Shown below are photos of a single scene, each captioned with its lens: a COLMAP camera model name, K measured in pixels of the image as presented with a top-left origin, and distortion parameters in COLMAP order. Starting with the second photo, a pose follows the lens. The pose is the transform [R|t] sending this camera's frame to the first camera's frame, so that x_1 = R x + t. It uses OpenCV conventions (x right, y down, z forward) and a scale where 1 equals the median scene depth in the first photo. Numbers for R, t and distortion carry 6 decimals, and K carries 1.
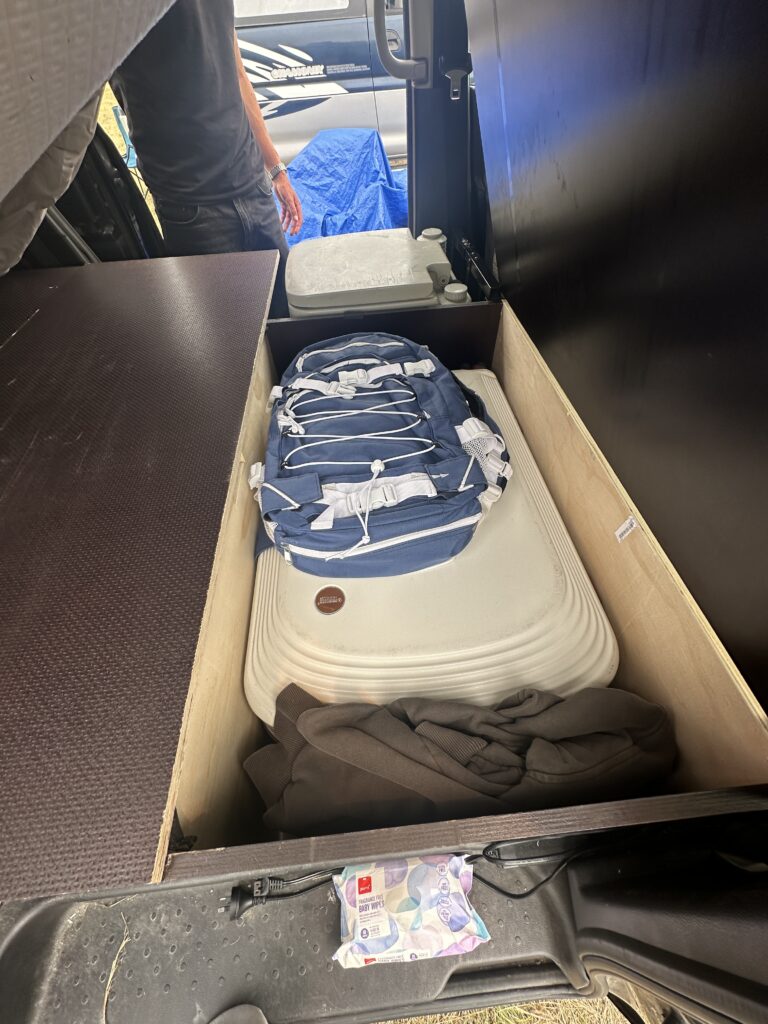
lens RADIAL K [[410.9, 0, 384.0], [0, 410.9, 512.0], [0, 0, 1]] dist [-0.002989, 0.000087]
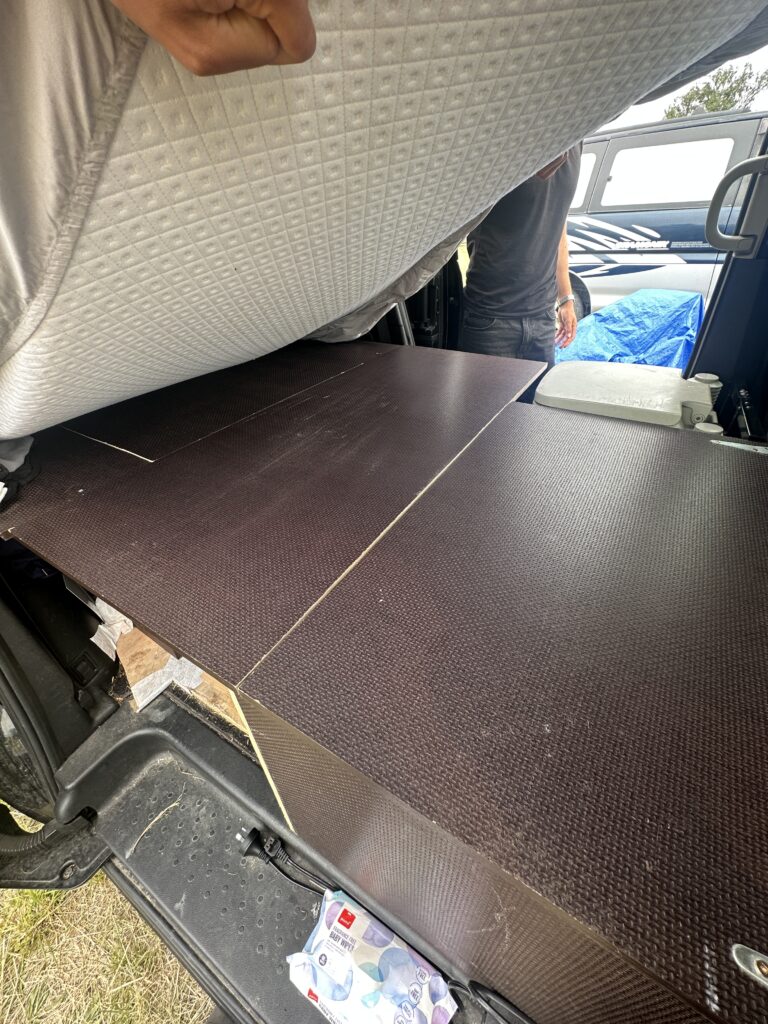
lens RADIAL K [[410.9, 0, 384.0], [0, 410.9, 512.0], [0, 0, 1]] dist [-0.002989, 0.000087]
pose [[0.801432, 0.360452, -0.477264, 0.100827], [-0.463141, 0.878935, -0.113903, 0.101630], [0.378428, 0.312325, 0.871347, -0.075689]]
